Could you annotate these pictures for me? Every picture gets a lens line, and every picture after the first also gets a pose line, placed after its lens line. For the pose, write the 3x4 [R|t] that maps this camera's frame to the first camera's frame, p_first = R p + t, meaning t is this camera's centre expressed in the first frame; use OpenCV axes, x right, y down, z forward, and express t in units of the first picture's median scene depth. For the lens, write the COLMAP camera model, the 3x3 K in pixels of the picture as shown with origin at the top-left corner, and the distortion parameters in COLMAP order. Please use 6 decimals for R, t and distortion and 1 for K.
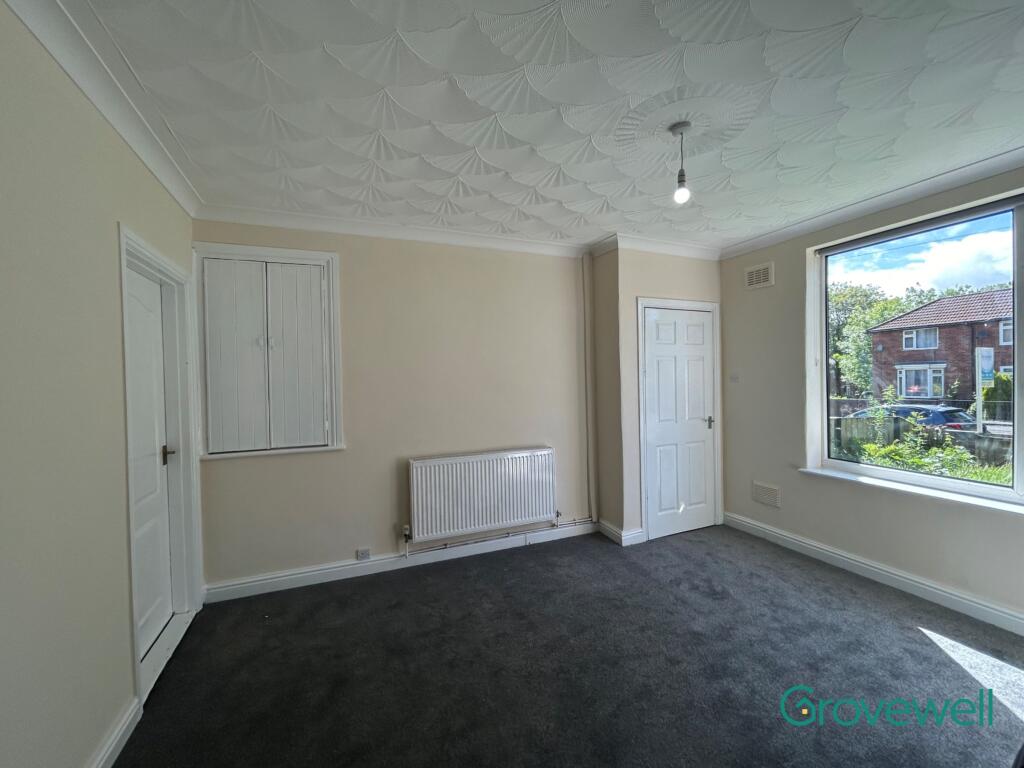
lens RADIAL K [[415.2, 0, 512.0], [0, 415.2, 384.0], [0, 0, 1]] dist [-0.000060, 0.000773]
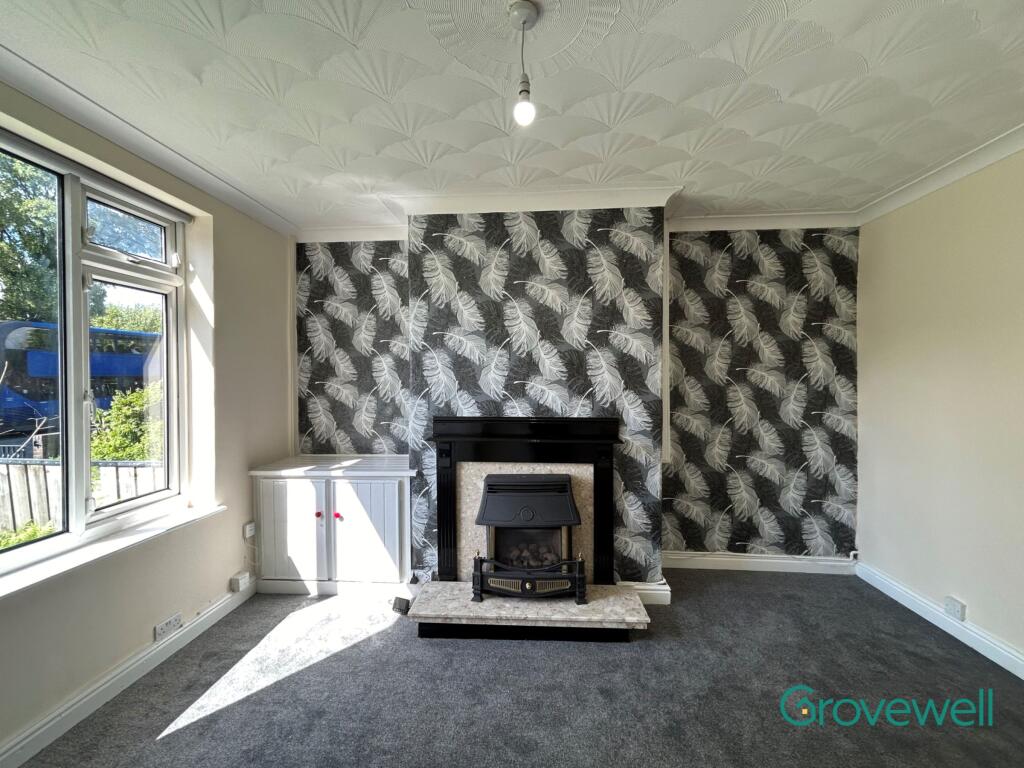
lens RADIAL K [[415.2, 0, 512.0], [0, 415.2, 384.0], [0, 0, 1]] dist [-0.000060, 0.000773]
pose [[-0.888966, 0.014136, 0.457754, 0.075585], [0.025642, 0.999492, 0.018932, -0.015593], [-0.457254, 0.028568, -0.888877, 0.987441]]
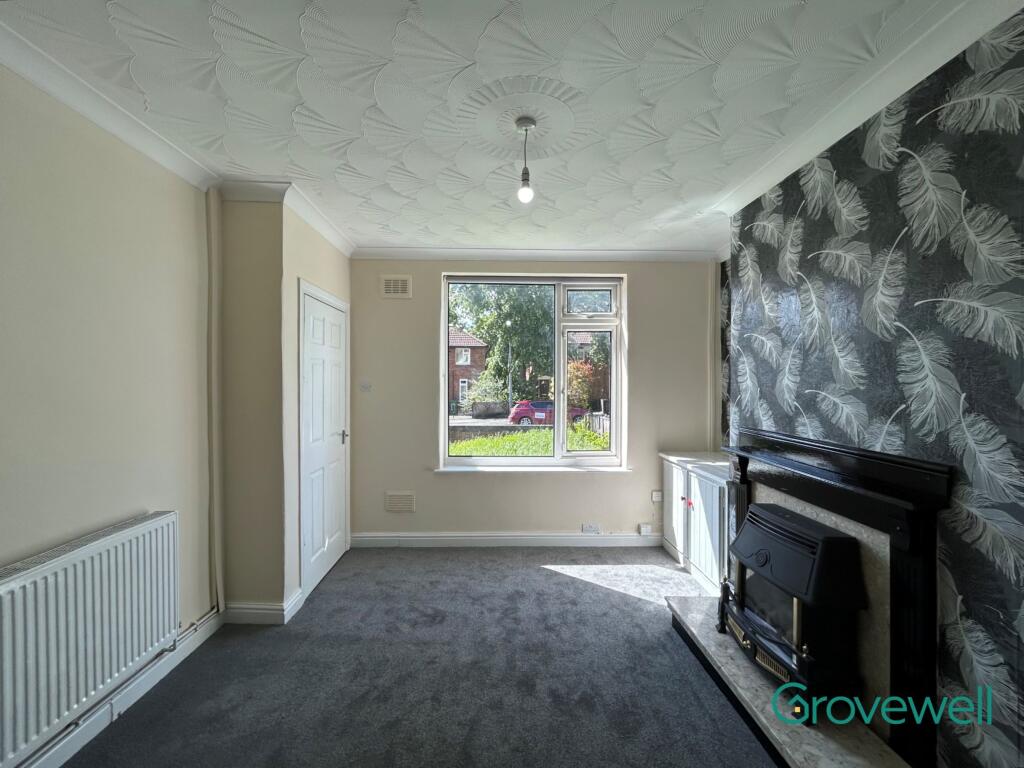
lens RADIAL K [[431.0, 0, 512.0], [0, 431.0, 384.0], [0, 0, 1]] dist [0.000228, 0.000451]
pose [[0.364330, 0.012755, 0.931183, -0.310388], [0.004190, 0.999874, -0.015336, -0.005919], [-0.931260, 0.009489, 0.364231, 0.410312]]
